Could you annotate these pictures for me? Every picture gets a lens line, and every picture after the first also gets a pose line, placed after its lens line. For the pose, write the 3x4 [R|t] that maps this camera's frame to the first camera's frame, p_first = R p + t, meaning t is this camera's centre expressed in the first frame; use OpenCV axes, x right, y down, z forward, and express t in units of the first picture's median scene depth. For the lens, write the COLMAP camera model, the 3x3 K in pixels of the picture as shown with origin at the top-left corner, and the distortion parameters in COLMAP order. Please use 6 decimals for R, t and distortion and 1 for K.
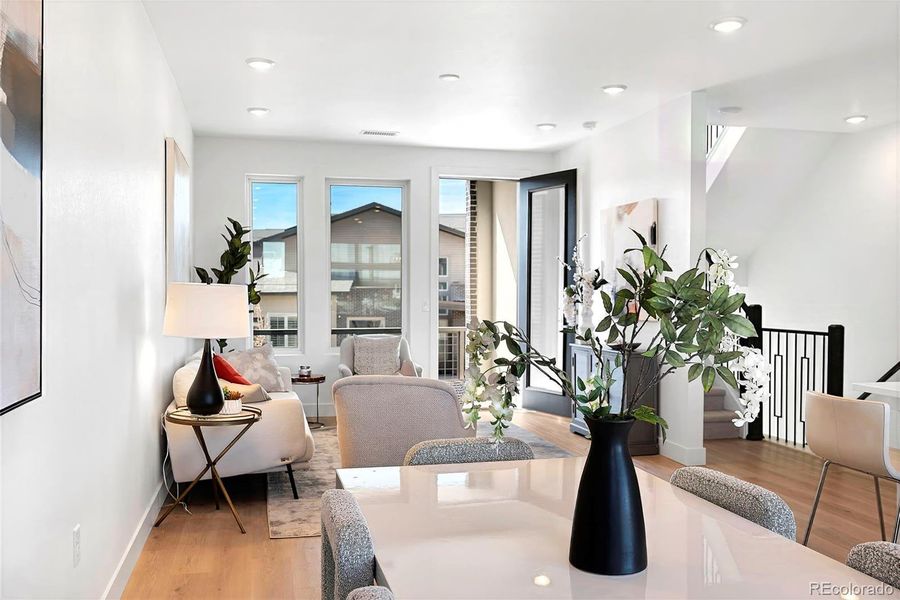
lens RADIAL K [[787.3, 0, 450.0], [0, 787.3, 300.0], [0, 0, 1]] dist [0.004287, 0.001891]
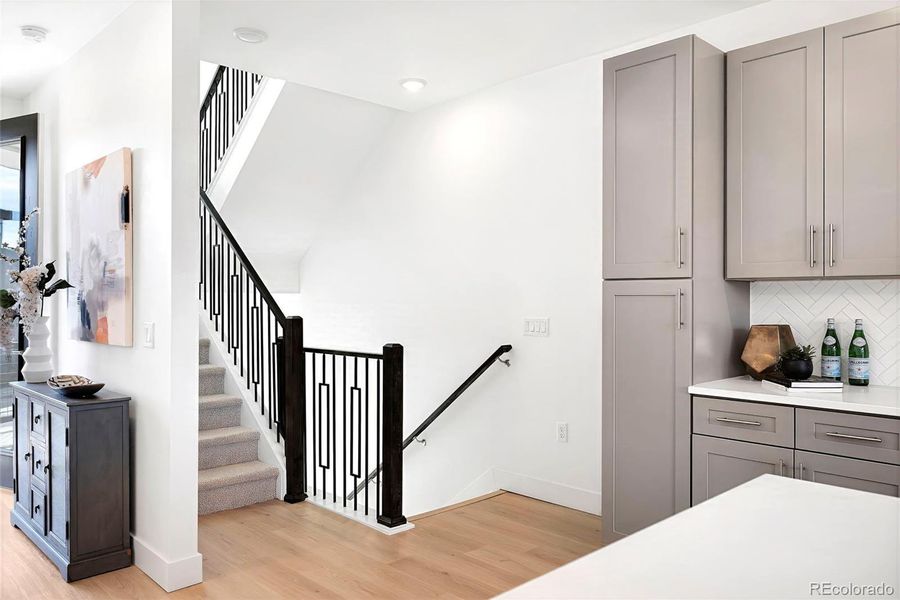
lens RADIAL K [[675.2, 0, 450.0], [0, 675.2, 300.0], [0, 0, 1]] dist [0.001298, -0.000167]
pose [[0.860671, -0.003582, 0.509149, 0.198827], [0.009375, 0.999917, -0.008813, -0.002789], [-0.509075, 0.012358, 0.860634, 0.397906]]
